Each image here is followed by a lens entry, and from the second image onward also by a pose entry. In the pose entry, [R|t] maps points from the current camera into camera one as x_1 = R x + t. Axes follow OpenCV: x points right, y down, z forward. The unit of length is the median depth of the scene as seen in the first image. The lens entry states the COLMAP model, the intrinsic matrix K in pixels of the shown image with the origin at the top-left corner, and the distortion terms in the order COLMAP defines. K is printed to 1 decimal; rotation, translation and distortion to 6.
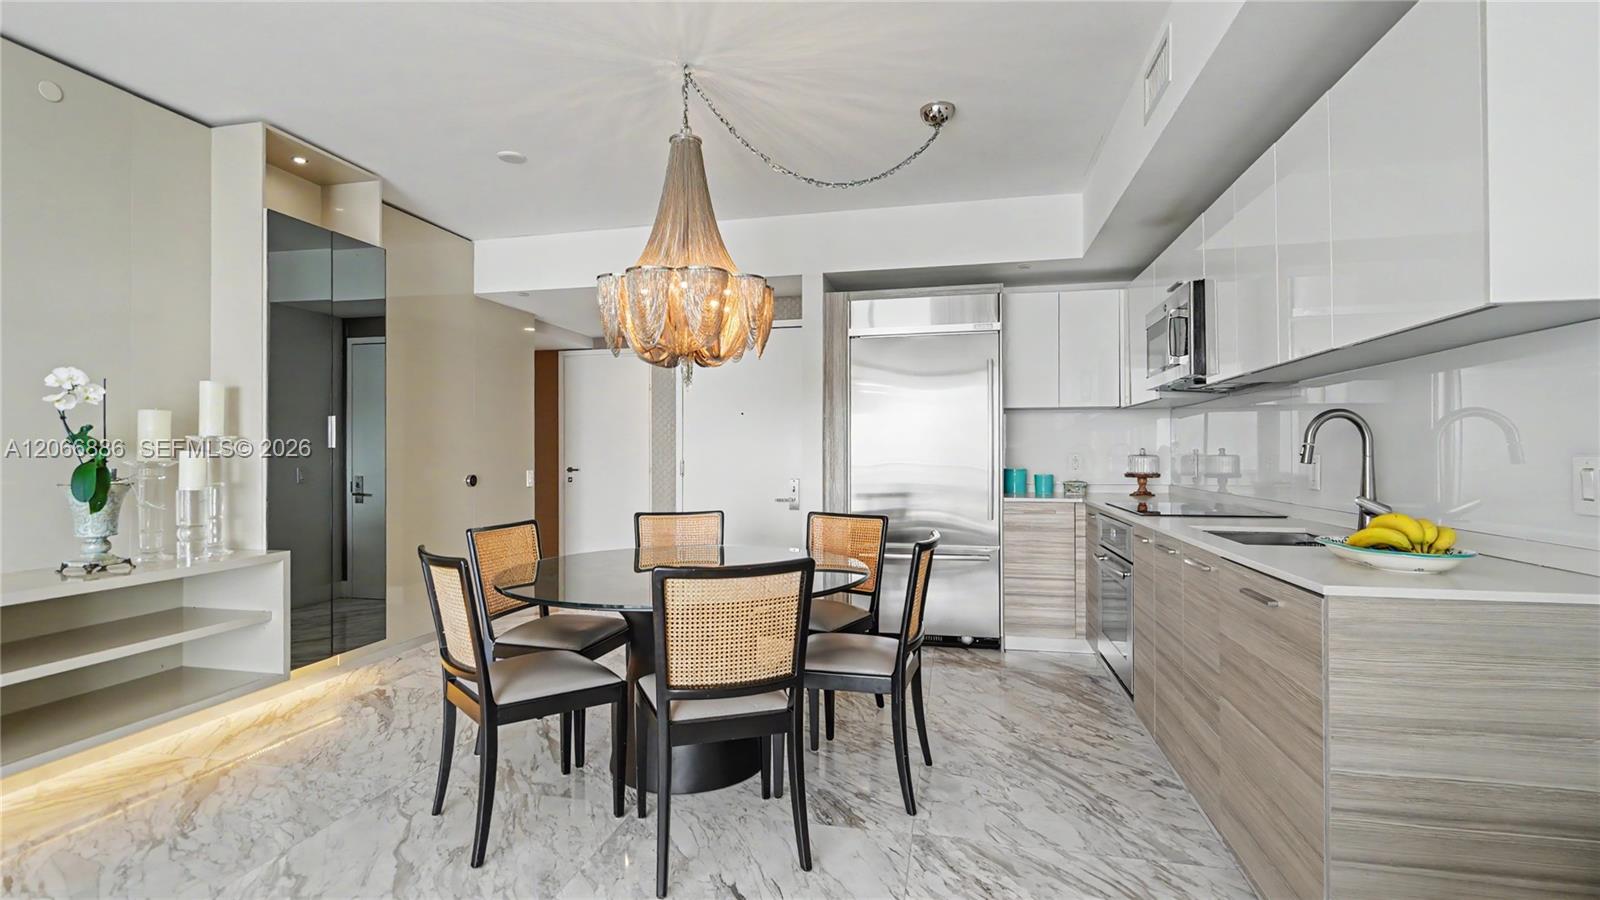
lens RADIAL K [[730.9, 0, 795.4], [0, 730.9, 447.8], [0, 0, 1]] dist [-0.002144, 0.000880]
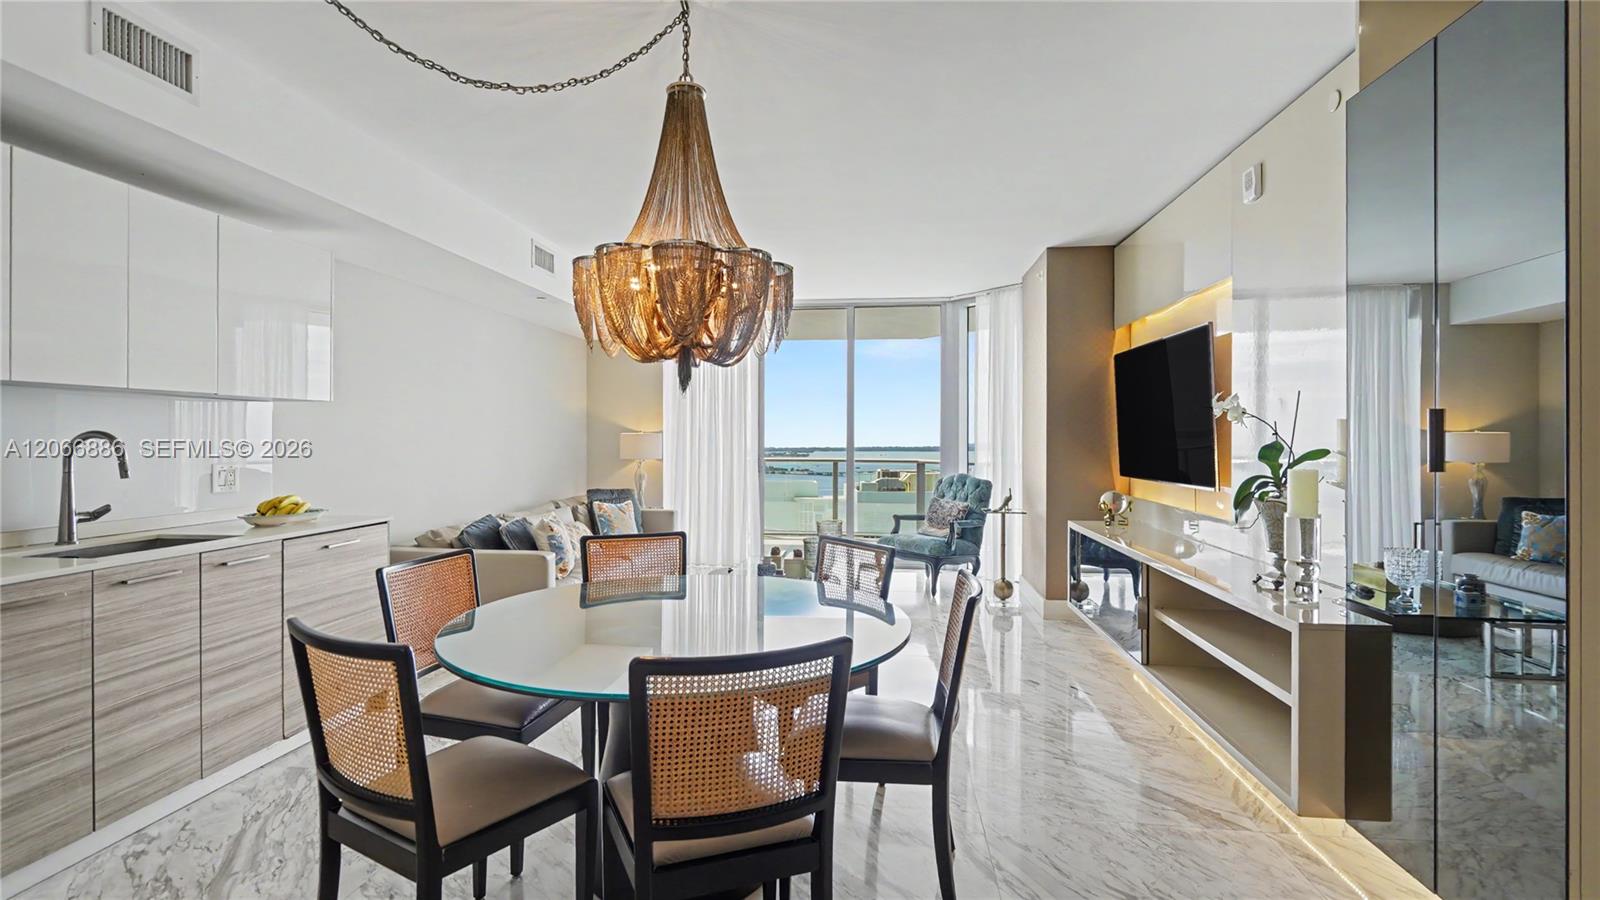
lens RADIAL K [[730.9, 0, 790.0], [0, 730.9, 438.7], [0, 0, 1]] dist [-0.002144, 0.000880]
pose [[-0.996277, 0.001144, -0.086207, -0.171506], [0.001771, 0.999973, -0.007197, -0.022231], [0.086196, -0.007323, -0.996251, 1.599543]]
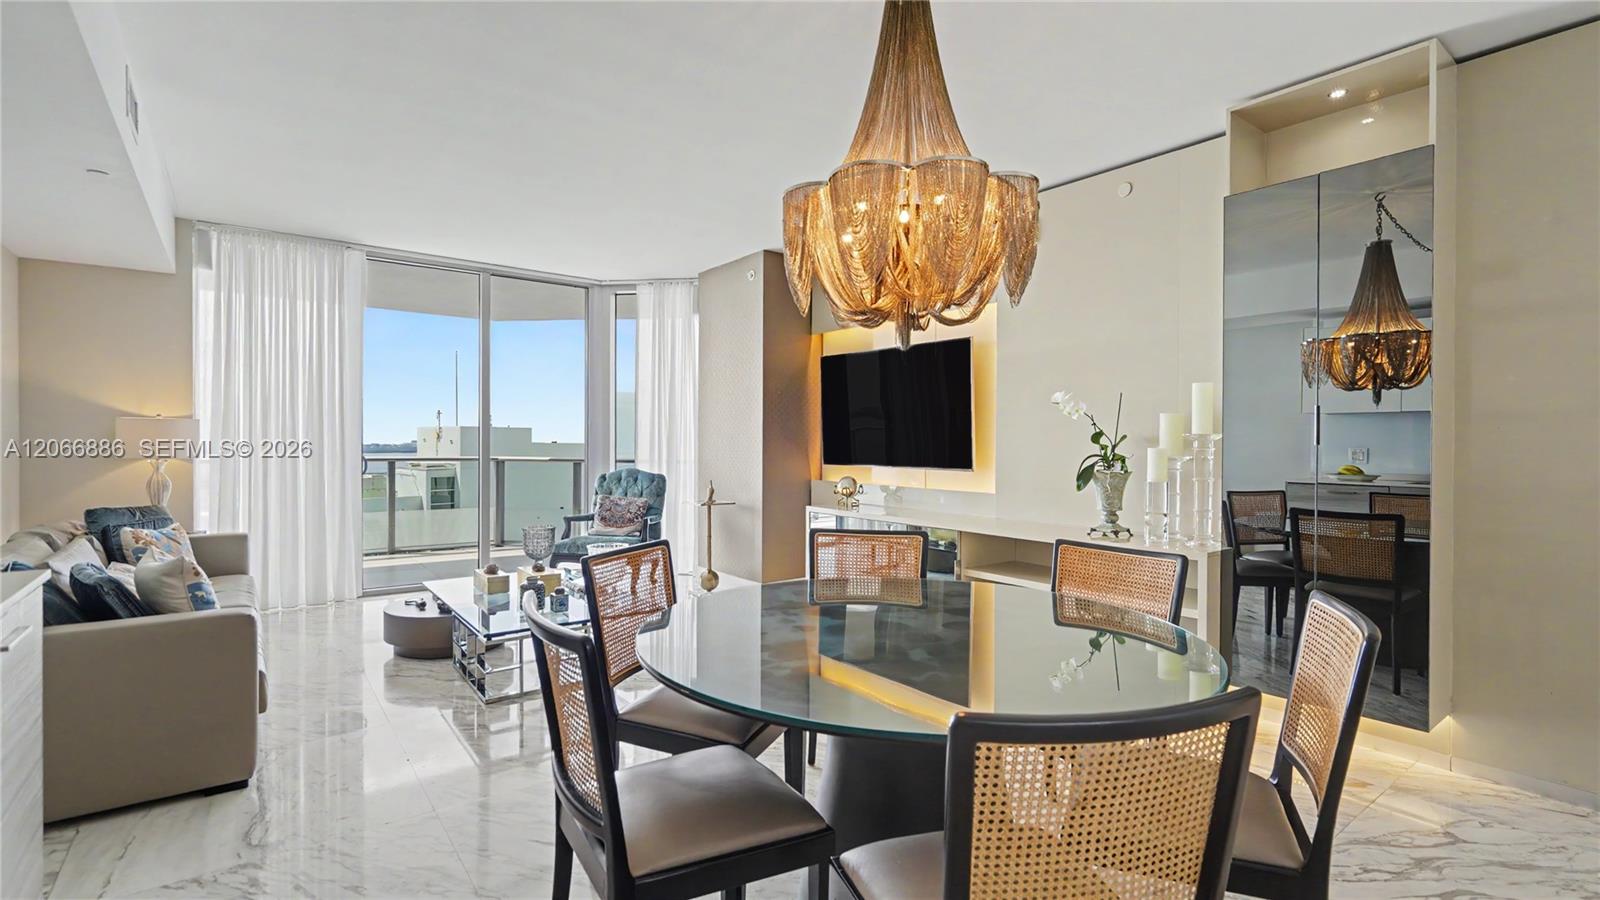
lens RADIAL K [[730.9, 0, 793.7], [0, 730.9, 451.4], [0, 0, 1]] dist [-0.002144, 0.000880]
pose [[-0.648167, 0.009259, -0.761442, 0.380996], [0.001800, 0.999942, 0.010628, -0.003603], [0.761496, 0.005518, -0.648146, 1.191762]]
